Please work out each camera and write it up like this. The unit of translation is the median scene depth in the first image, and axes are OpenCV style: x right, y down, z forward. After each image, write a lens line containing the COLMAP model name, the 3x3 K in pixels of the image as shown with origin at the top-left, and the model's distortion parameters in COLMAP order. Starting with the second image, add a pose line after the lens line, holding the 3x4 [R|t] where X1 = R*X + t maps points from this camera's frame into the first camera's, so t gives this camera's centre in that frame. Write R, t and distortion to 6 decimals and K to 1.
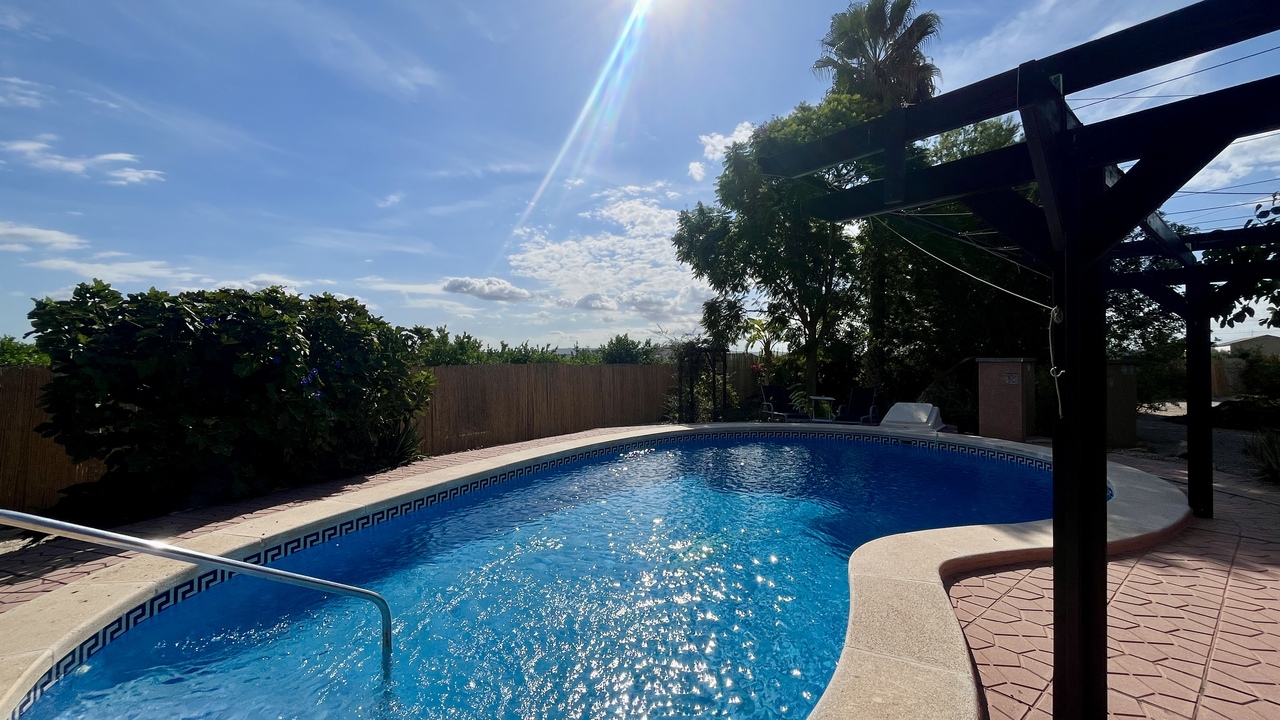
lens RADIAL K [[518.4, 0, 643.9], [0, 518.4, 357.4], [0, 0, 1]] dist [0.000022, -0.000182]
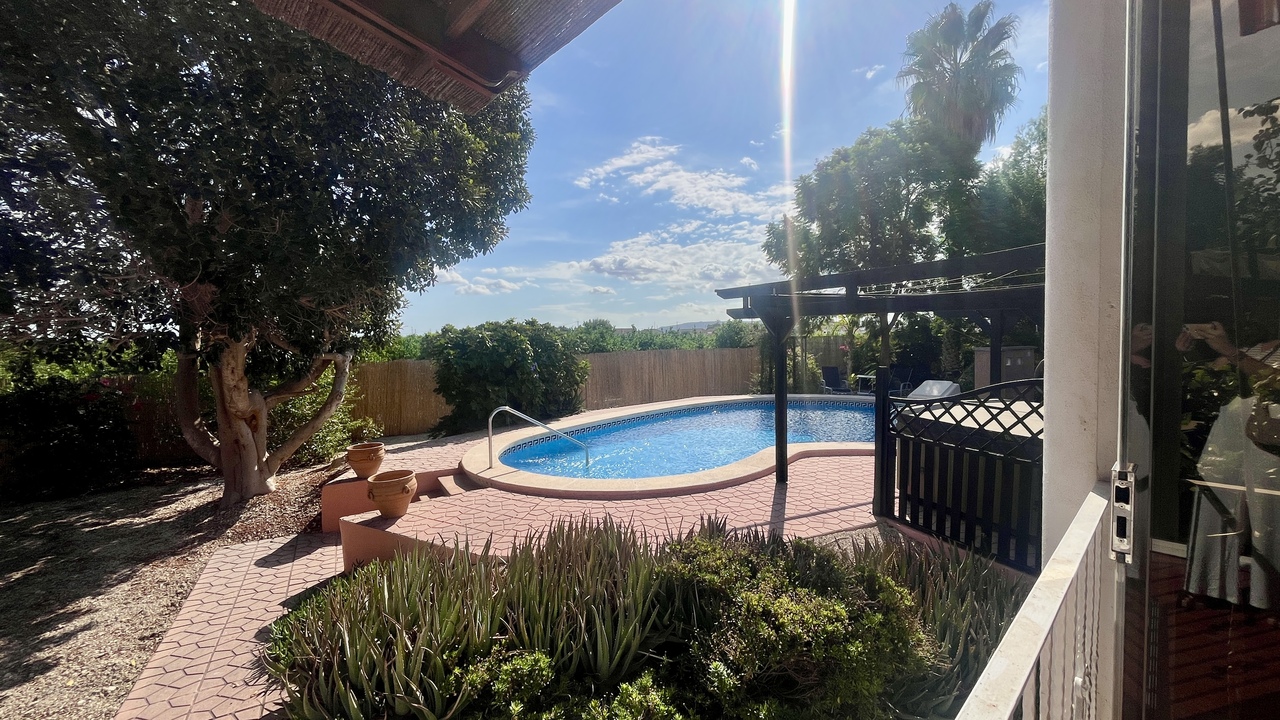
lens RADIAL K [[518.4, 0, 643.9], [0, 518.4, 357.4], [0, 0, 1]] dist [0.000022, -0.000182]
pose [[0.967597, -0.008073, -0.252370, 0.087917], [0.020688, 0.998663, 0.047375, -0.027340], [0.251651, -0.051061, 0.966470, -0.267645]]
